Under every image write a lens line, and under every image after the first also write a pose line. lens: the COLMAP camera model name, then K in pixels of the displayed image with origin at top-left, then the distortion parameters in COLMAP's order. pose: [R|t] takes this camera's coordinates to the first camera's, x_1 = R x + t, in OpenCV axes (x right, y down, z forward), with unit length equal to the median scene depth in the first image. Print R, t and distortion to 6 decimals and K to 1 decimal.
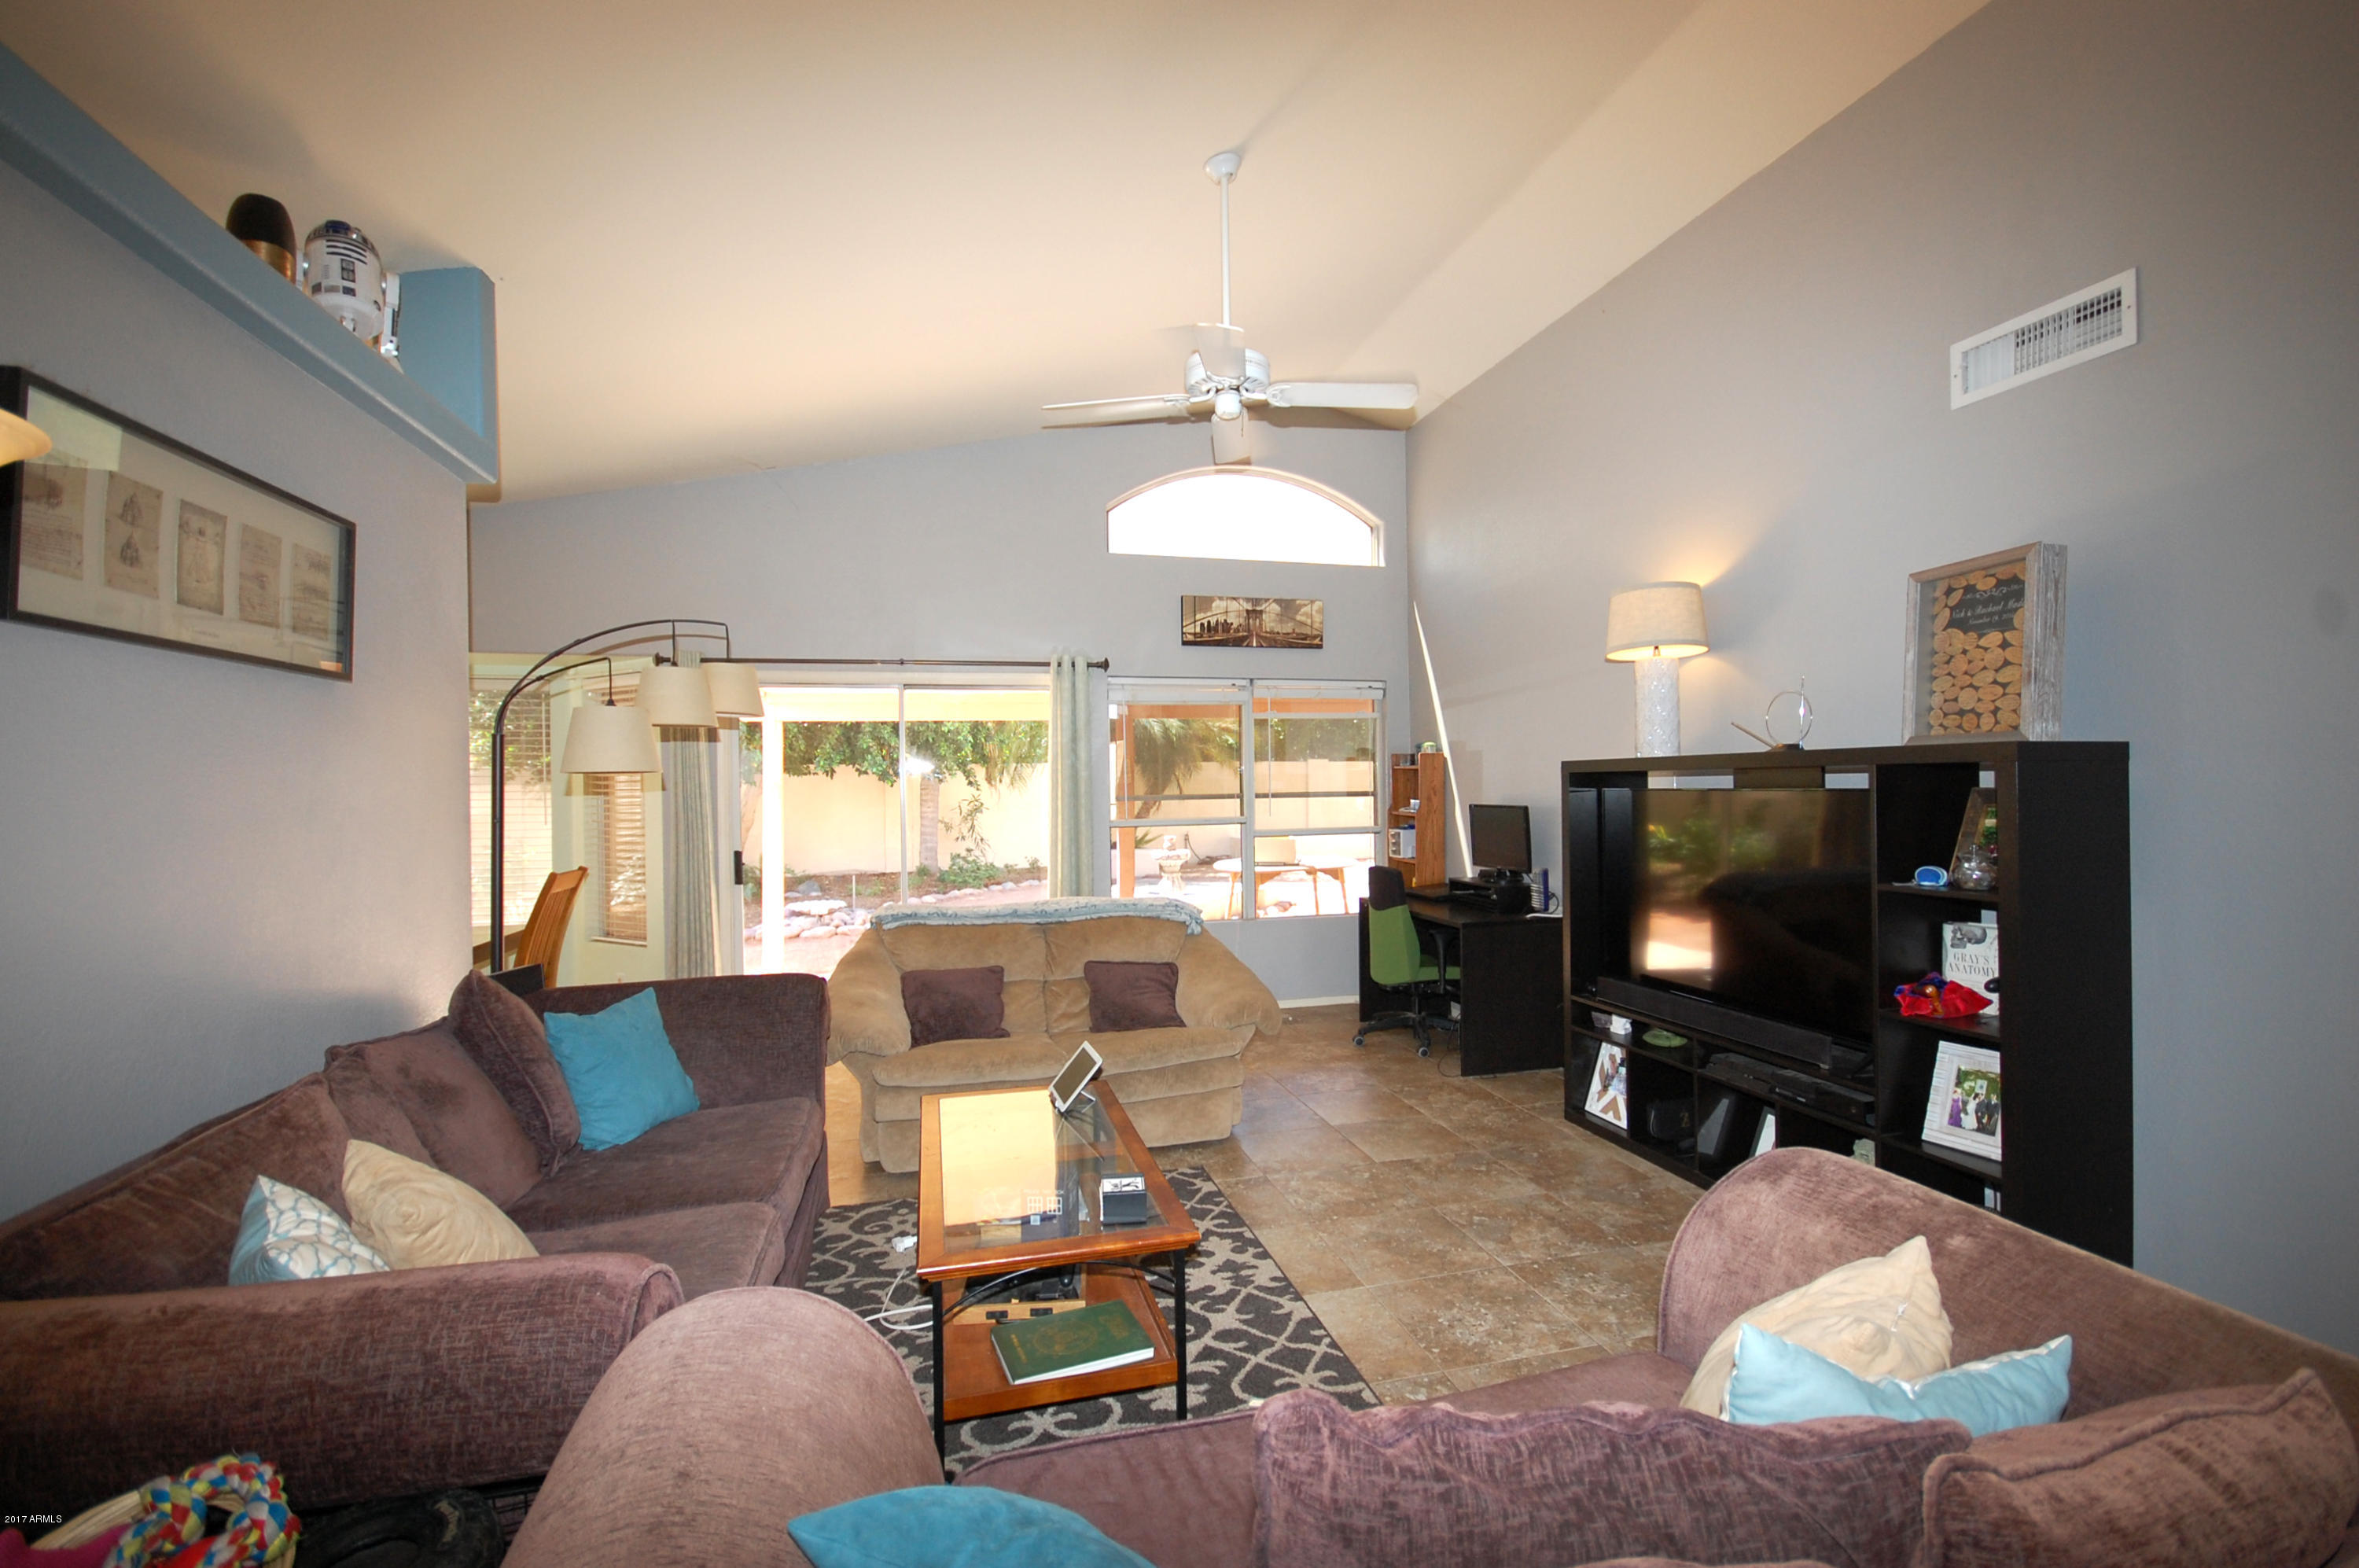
lens RADIAL K [[1035.9, 0, 1211.5], [0, 1035.9, 788.0], [0, 0, 1]] dist [0.005281, -0.009651]
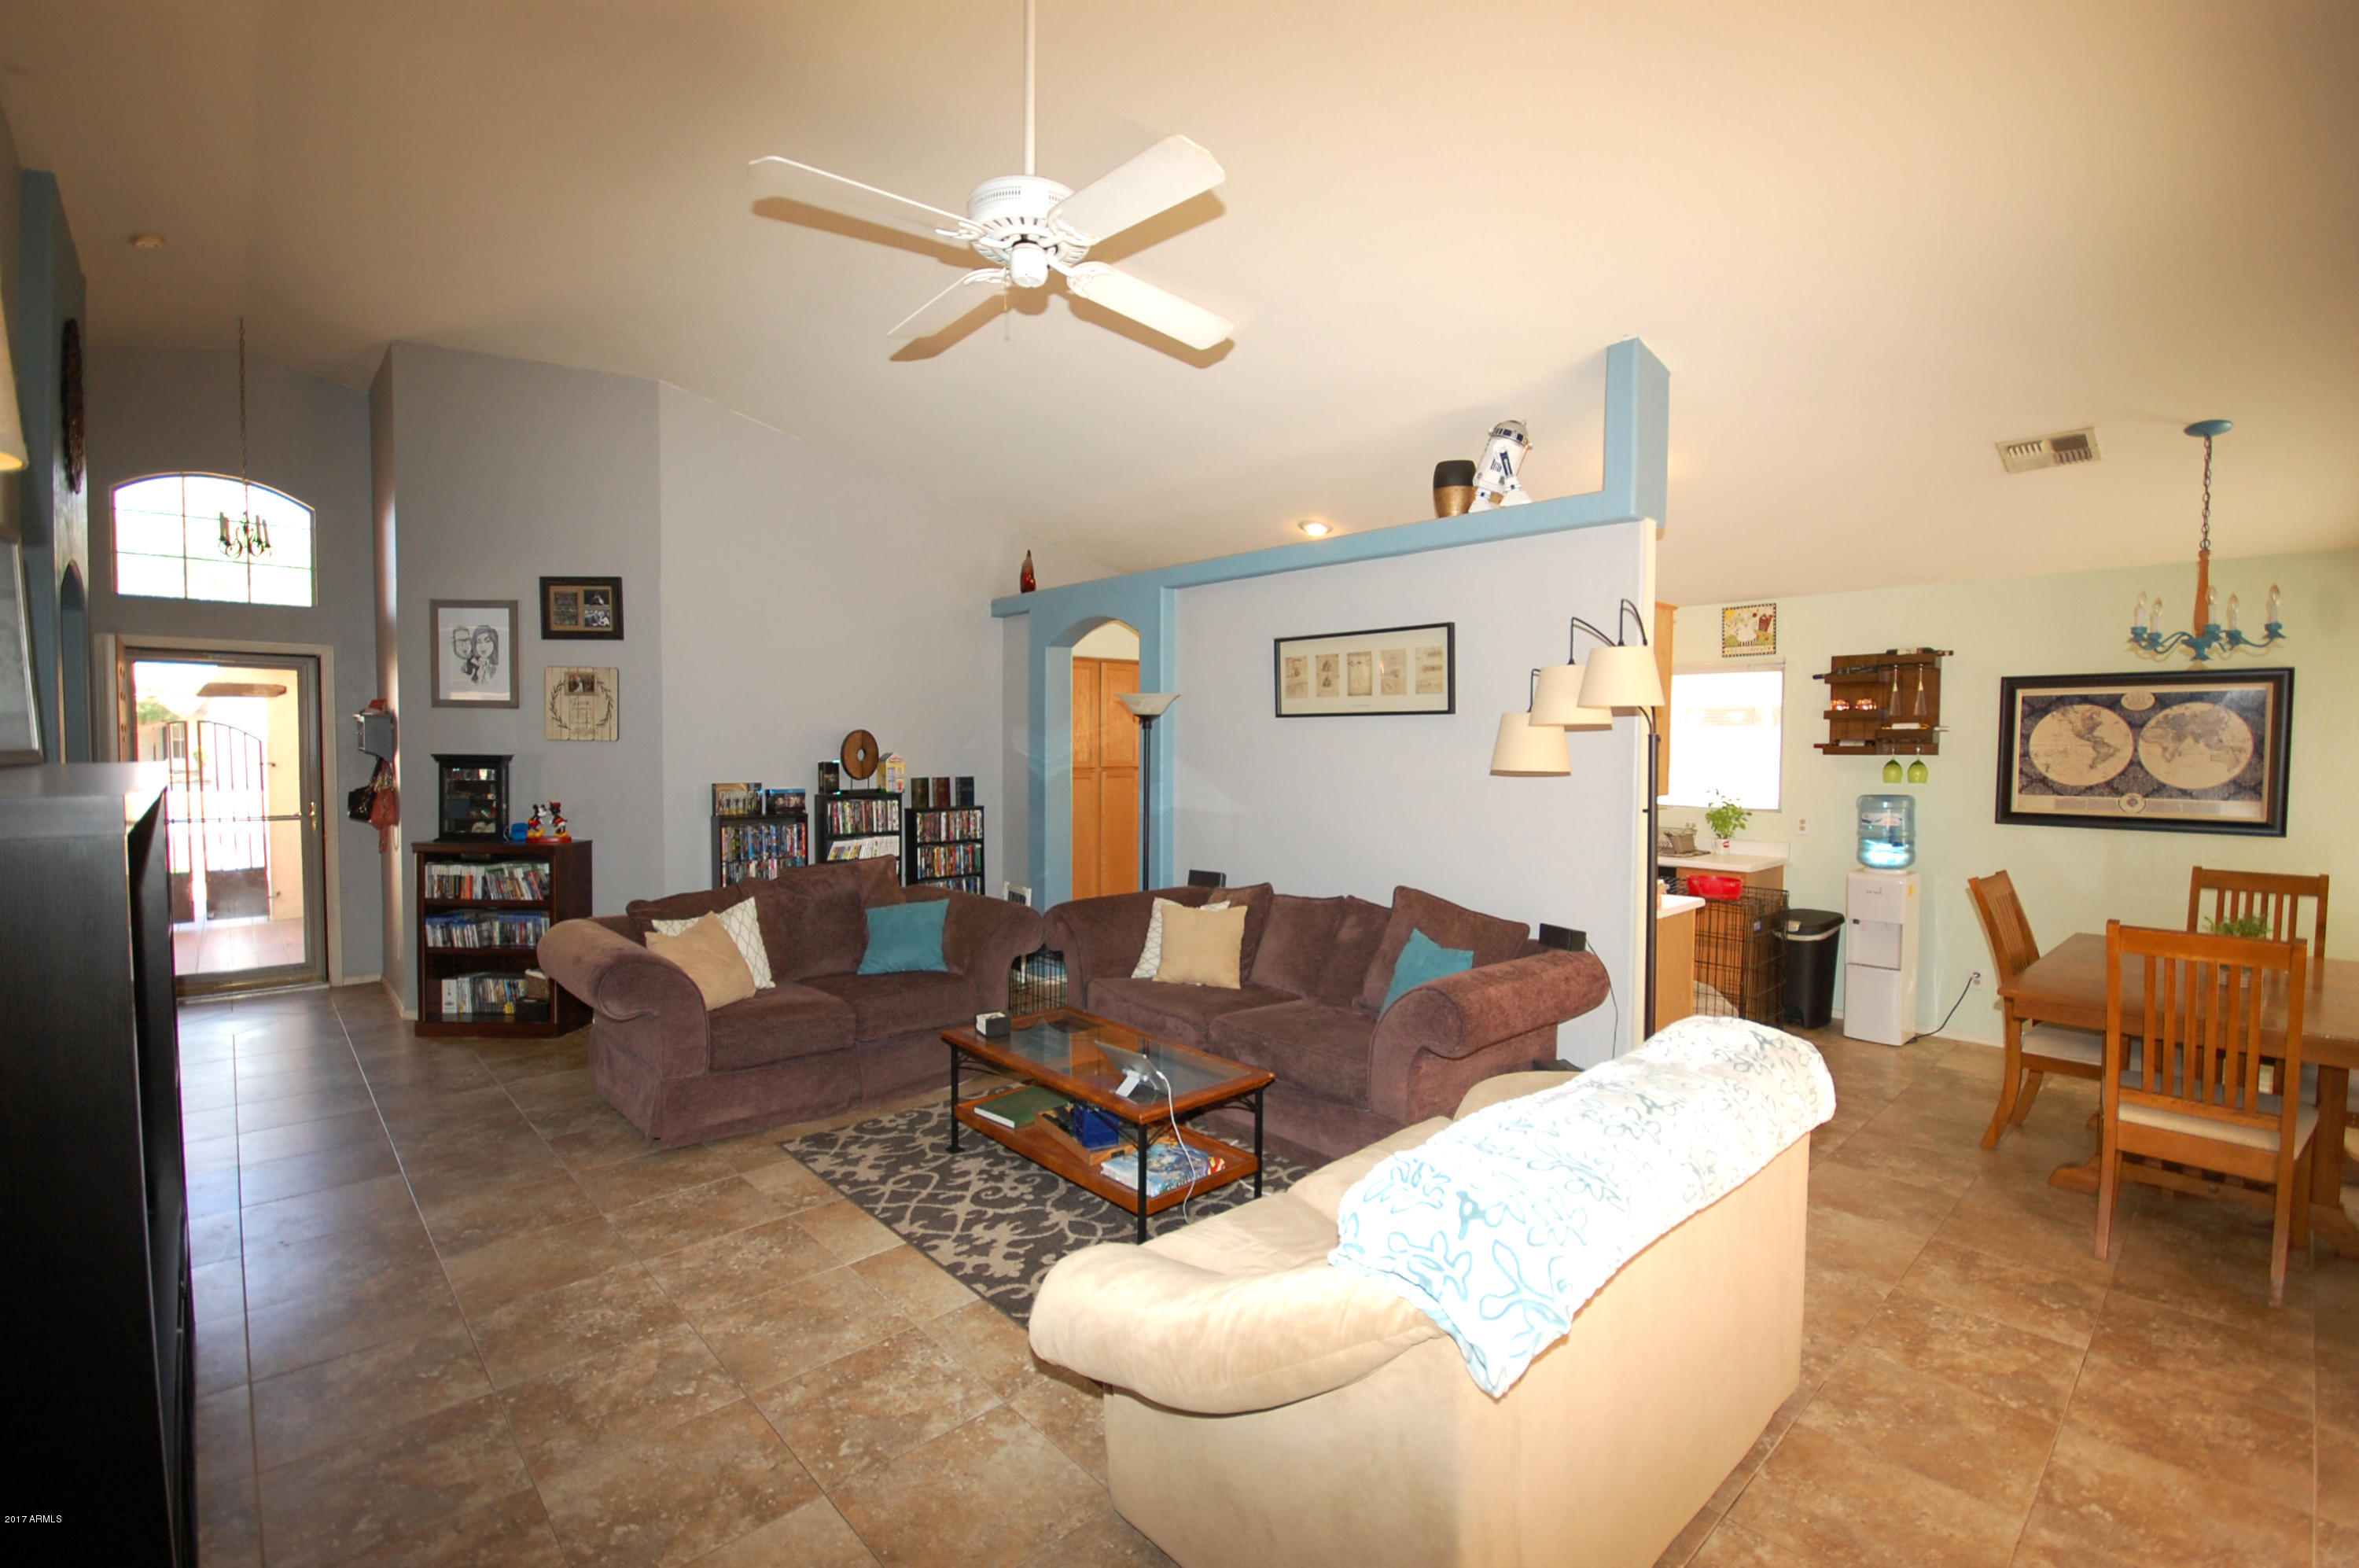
lens RADIAL K [[1035.9, 0, 1211.5], [0, 1035.9, 788.0], [0, 0, 1]] dist [0.005281, -0.009651]
pose [[-0.885585, 0.025175, -0.463794, 0.272555], [-0.000109, 0.998519, 0.054410, -0.059665], [0.464476, 0.048235, -0.884271, 1.912935]]
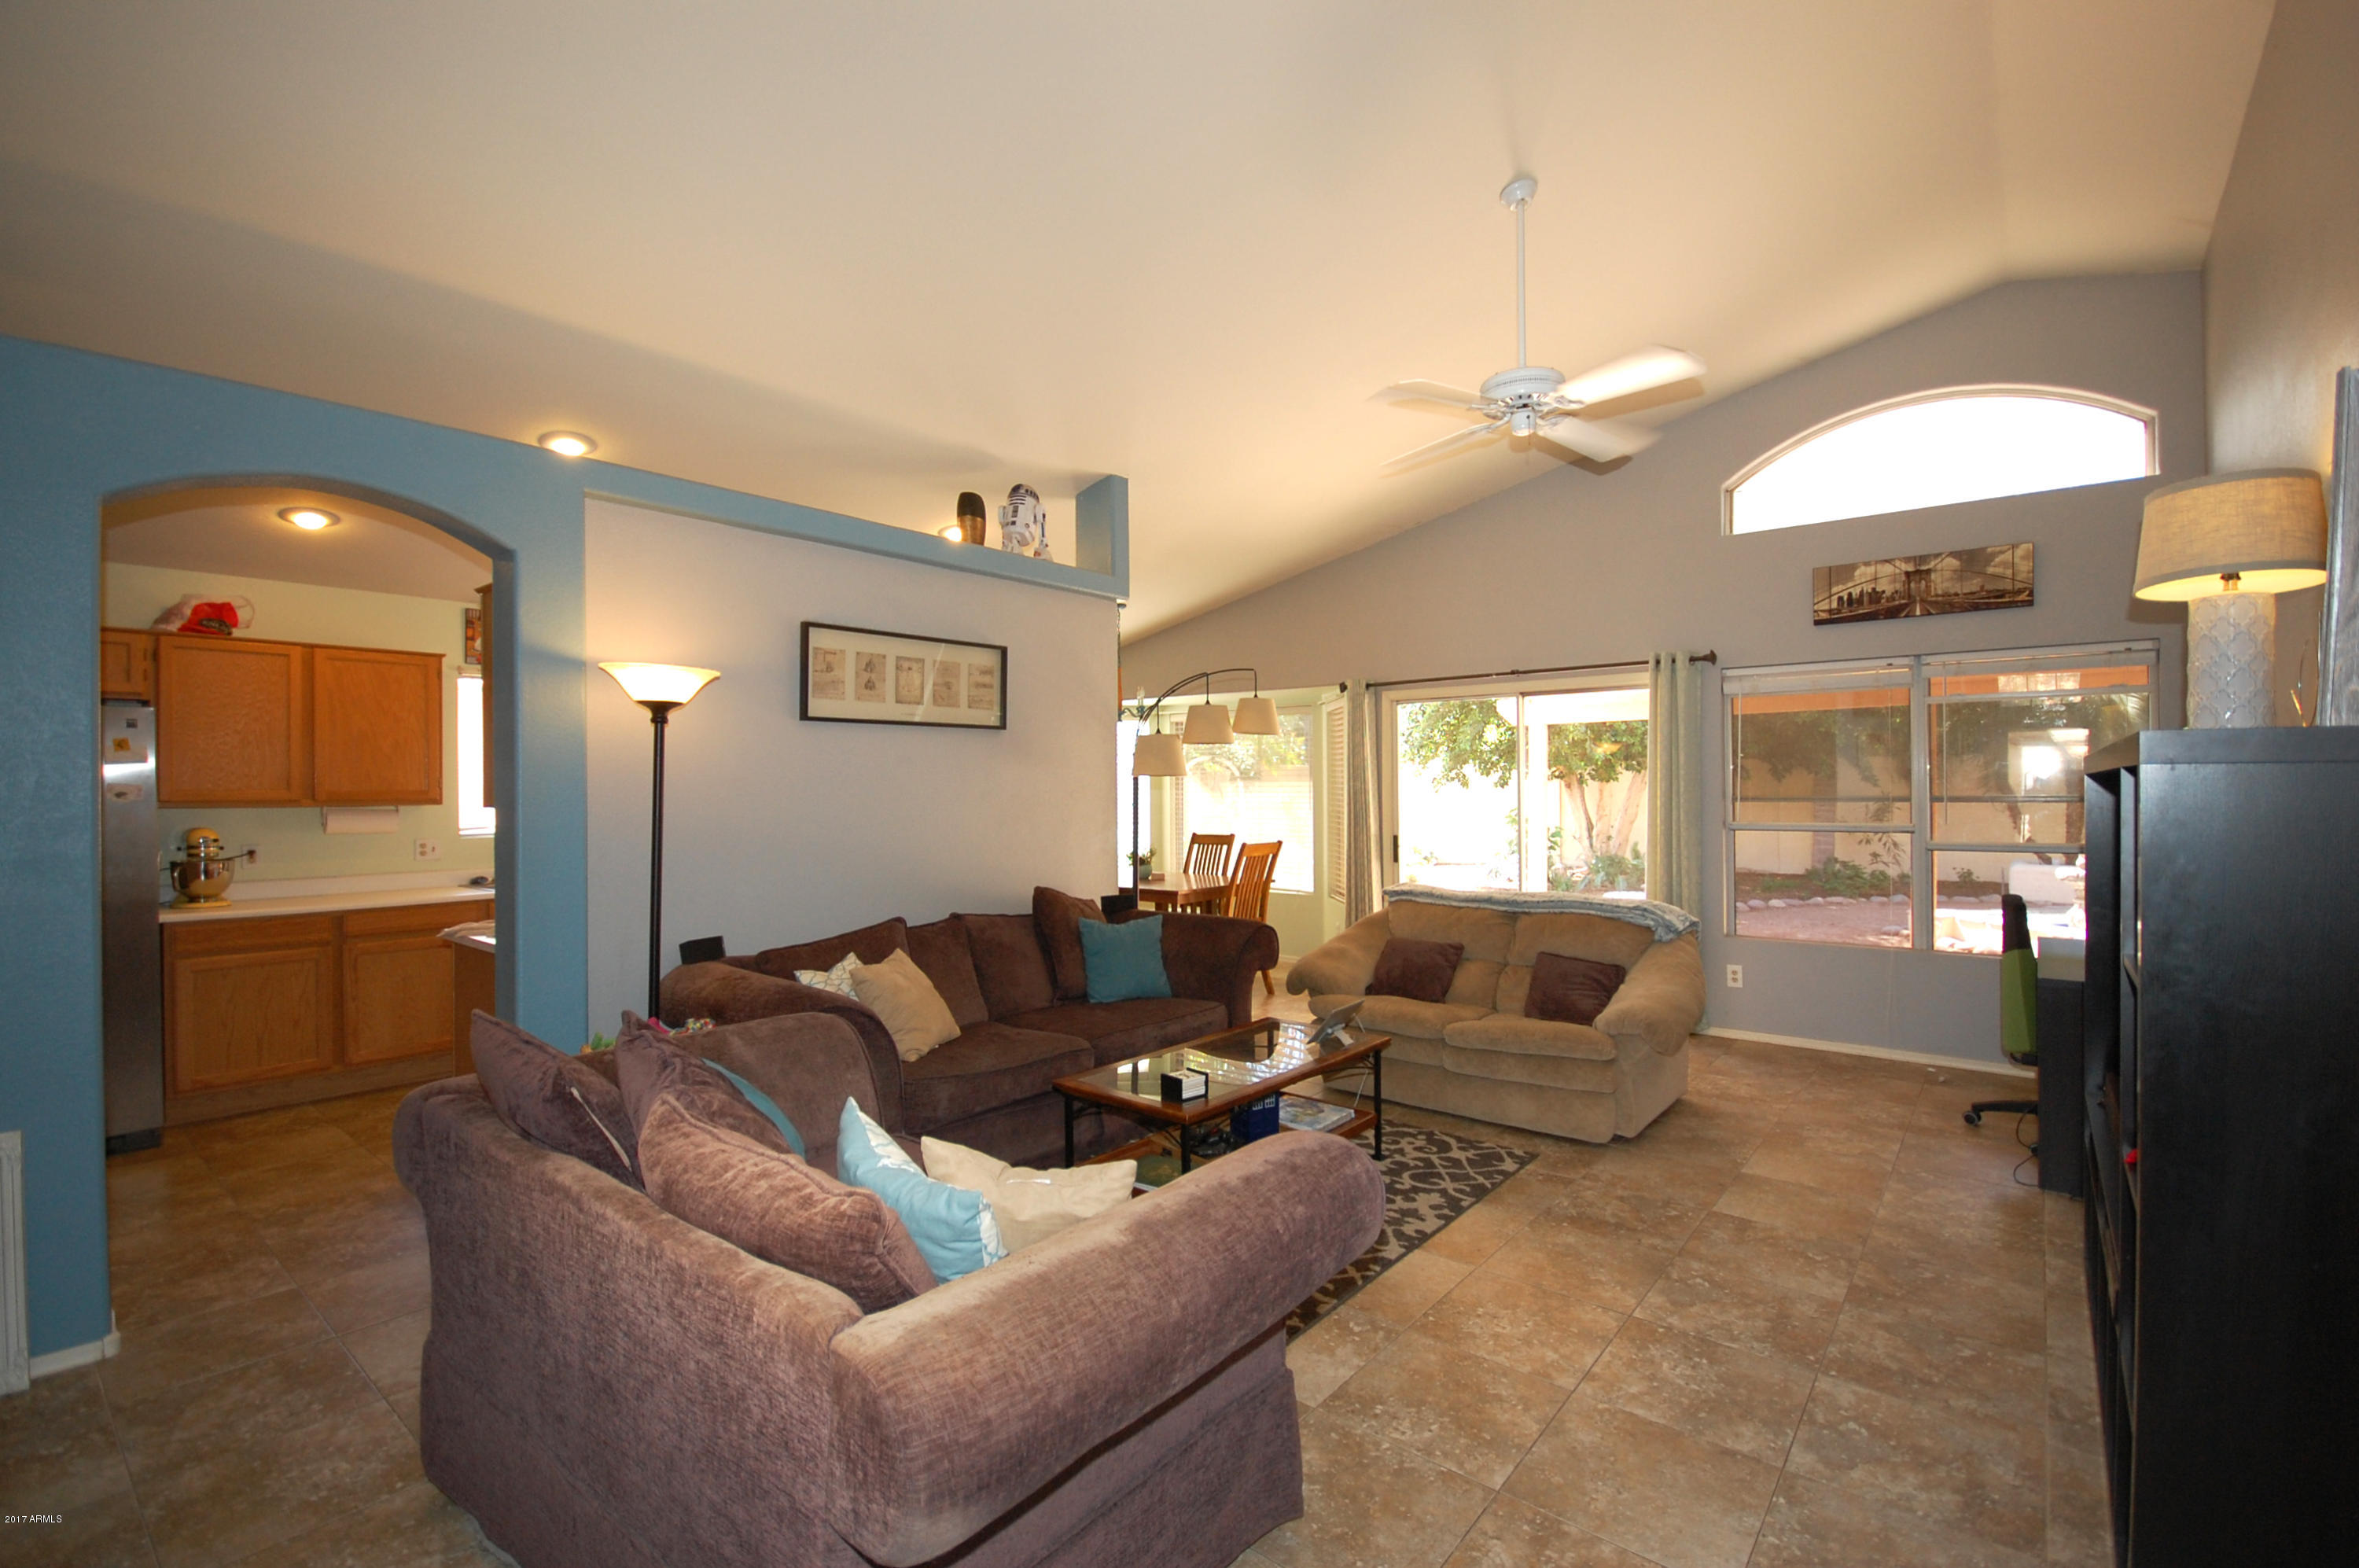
lens RADIAL K [[1035.9, 0, 1211.5], [0, 1035.9, 788.0], [0, 0, 1]] dist [0.005281, -0.009651]
pose [[0.581017, 0.009994, -0.813830, 0.771042], [-0.005123, 0.999950, 0.008622, -0.011144], [0.813875, -0.000840, 0.581039, 0.157263]]
